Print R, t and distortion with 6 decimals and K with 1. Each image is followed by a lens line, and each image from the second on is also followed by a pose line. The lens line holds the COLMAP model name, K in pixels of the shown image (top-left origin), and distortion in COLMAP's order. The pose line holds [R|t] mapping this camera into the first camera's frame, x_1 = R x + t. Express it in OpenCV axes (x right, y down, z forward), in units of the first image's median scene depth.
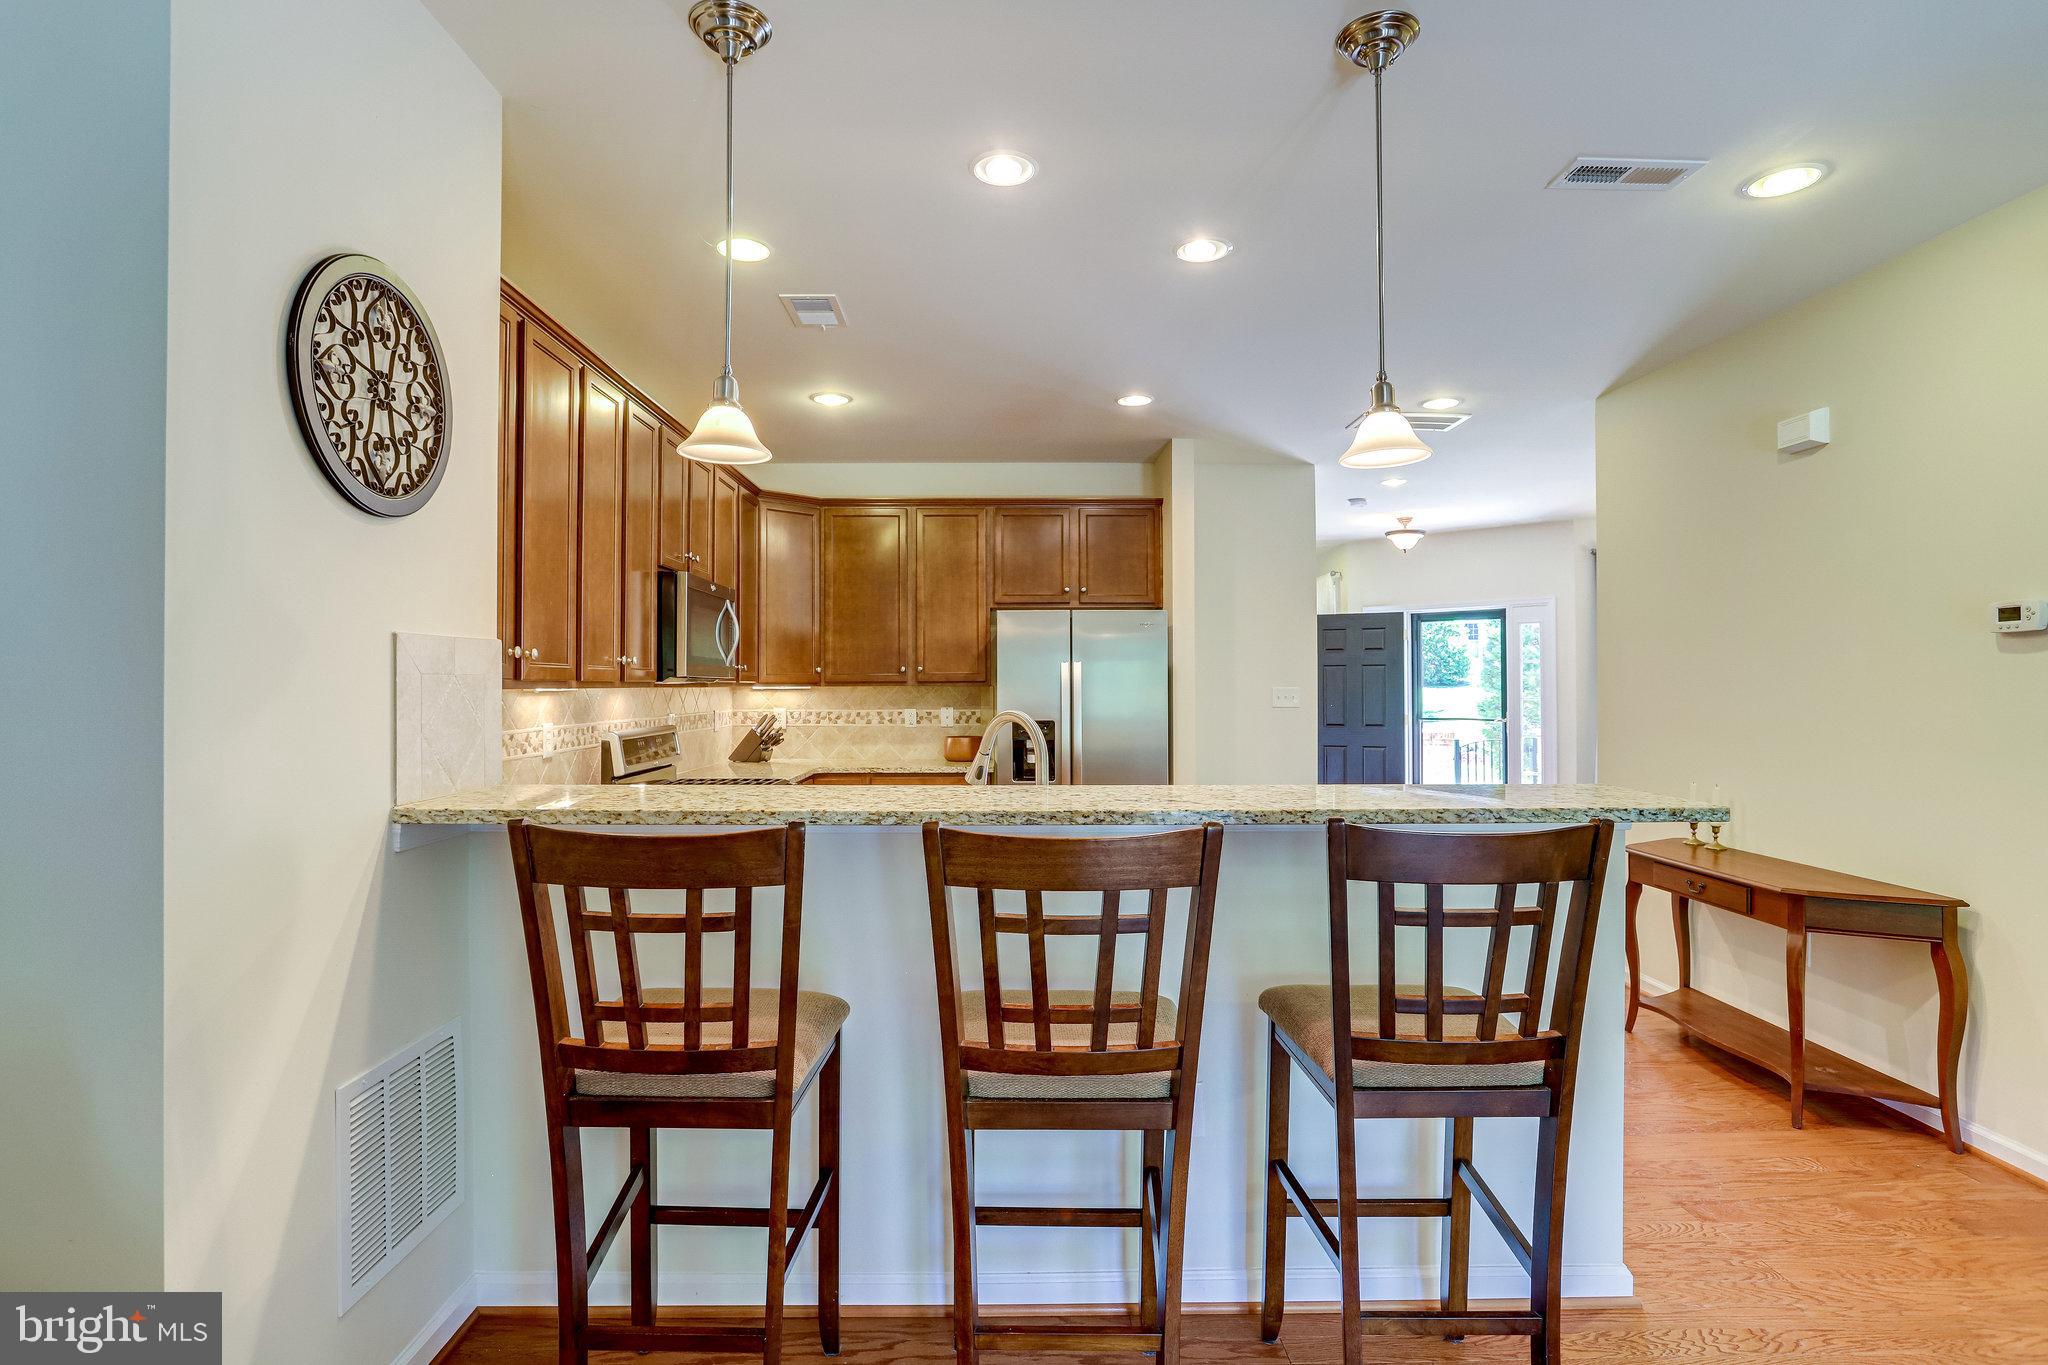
lens RADIAL K [[998.3, 0, 1018.9], [0, 998.3, 667.8], [0, 0, 1]] dist [-0.044345, 0.022703]
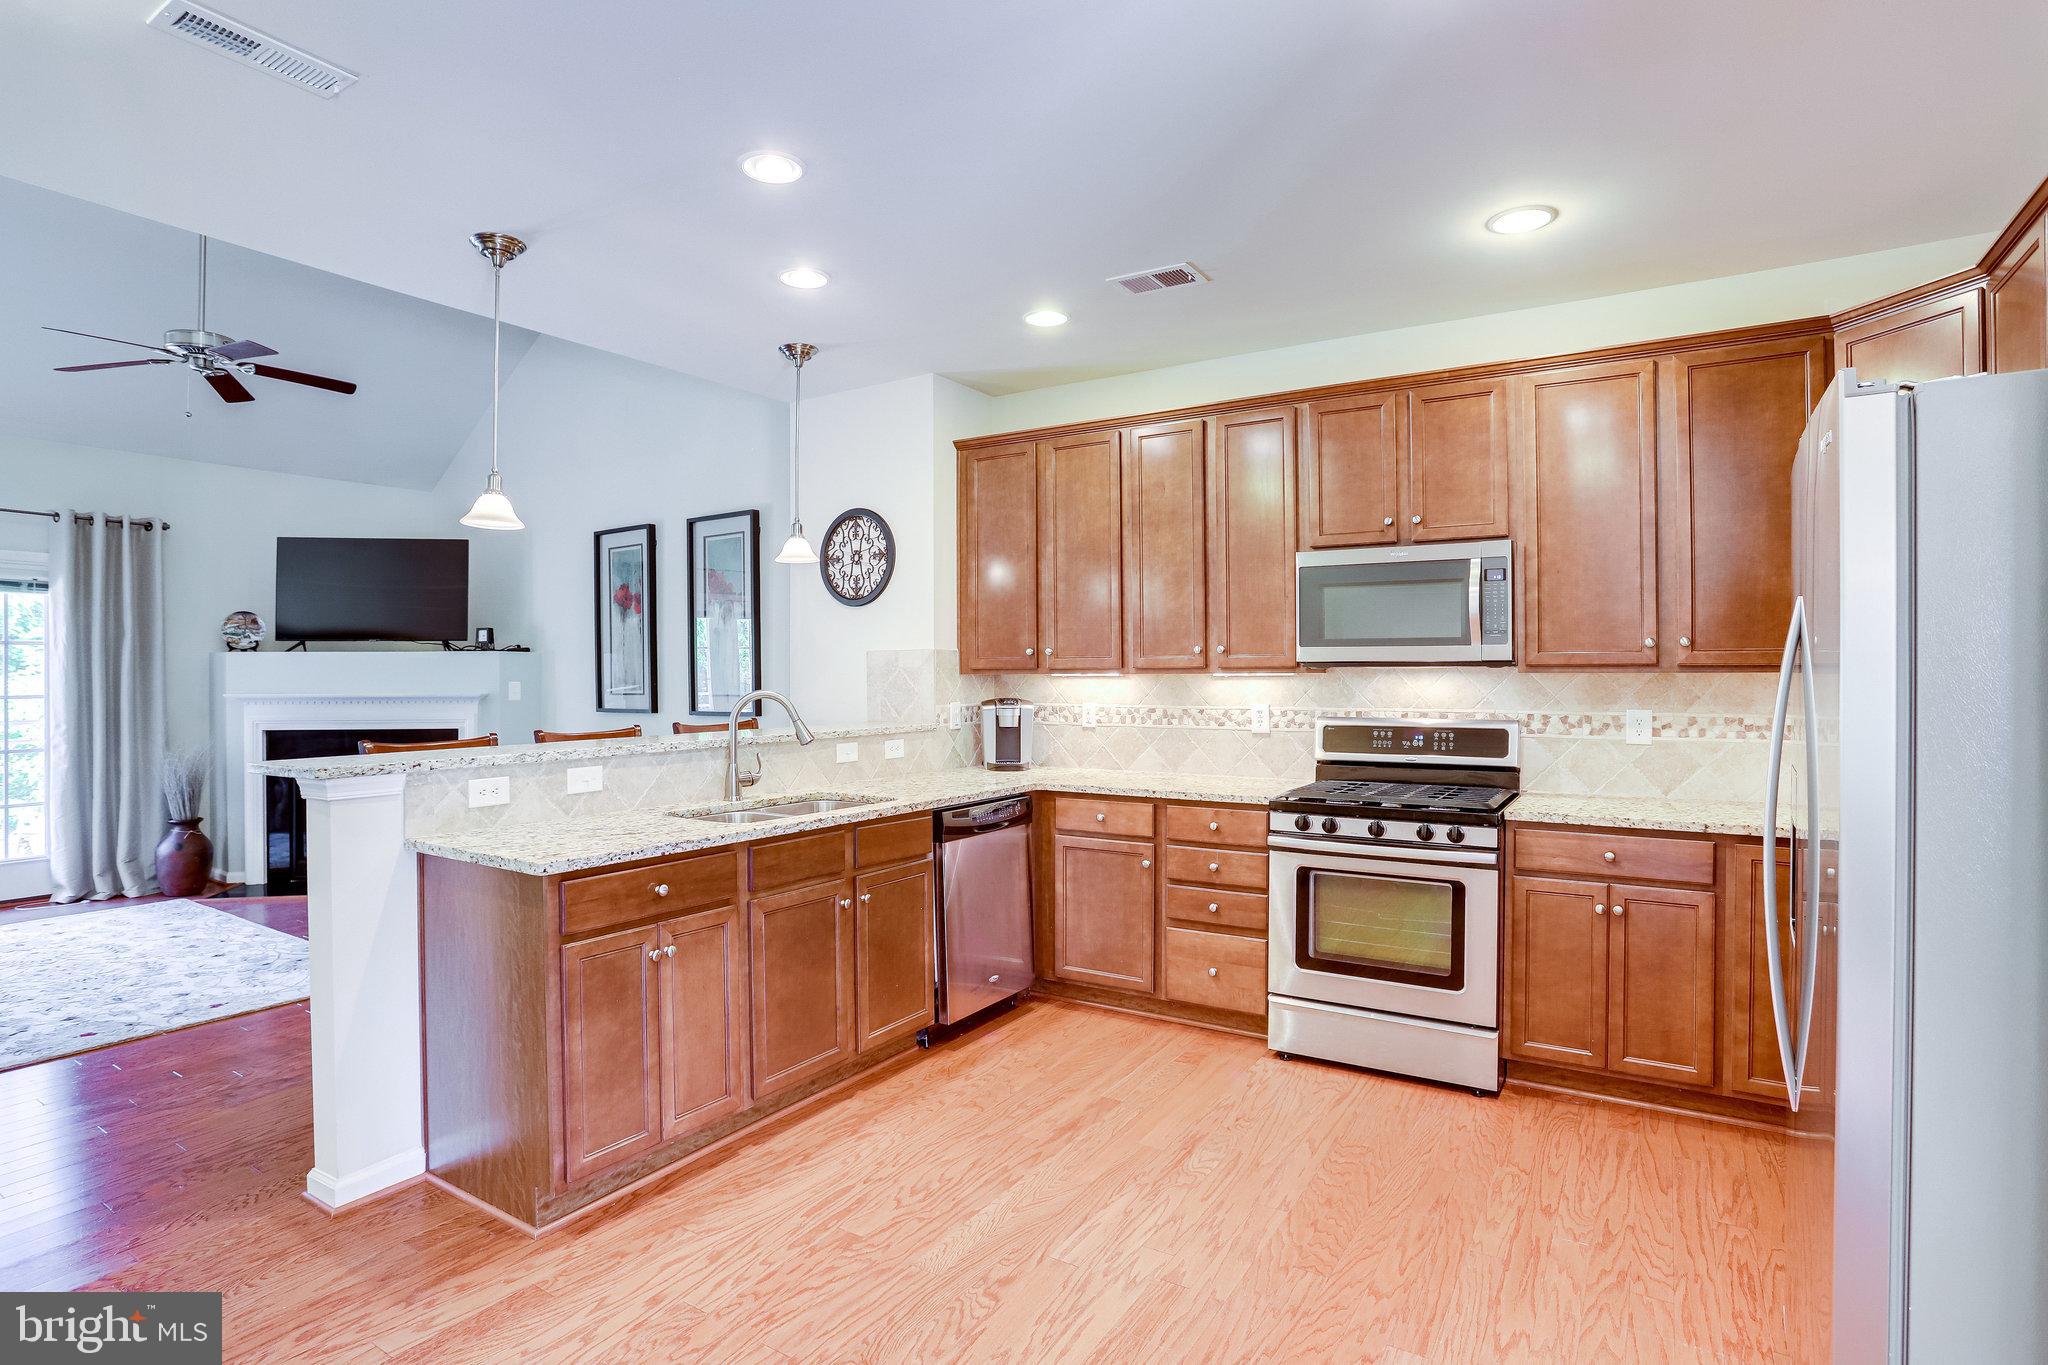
lens RADIAL K [[1032.1, 0, 1008.9], [0, 1032.1, 670.0], [0, 0, 1]] dist [-0.048806, 0.013540]
pose [[-0.549094, -0.000133, -0.835760, 0.442462], [0.016986, 0.999792, -0.011319, 0.015803], [0.835588, -0.020412, -0.548978, 0.891632]]
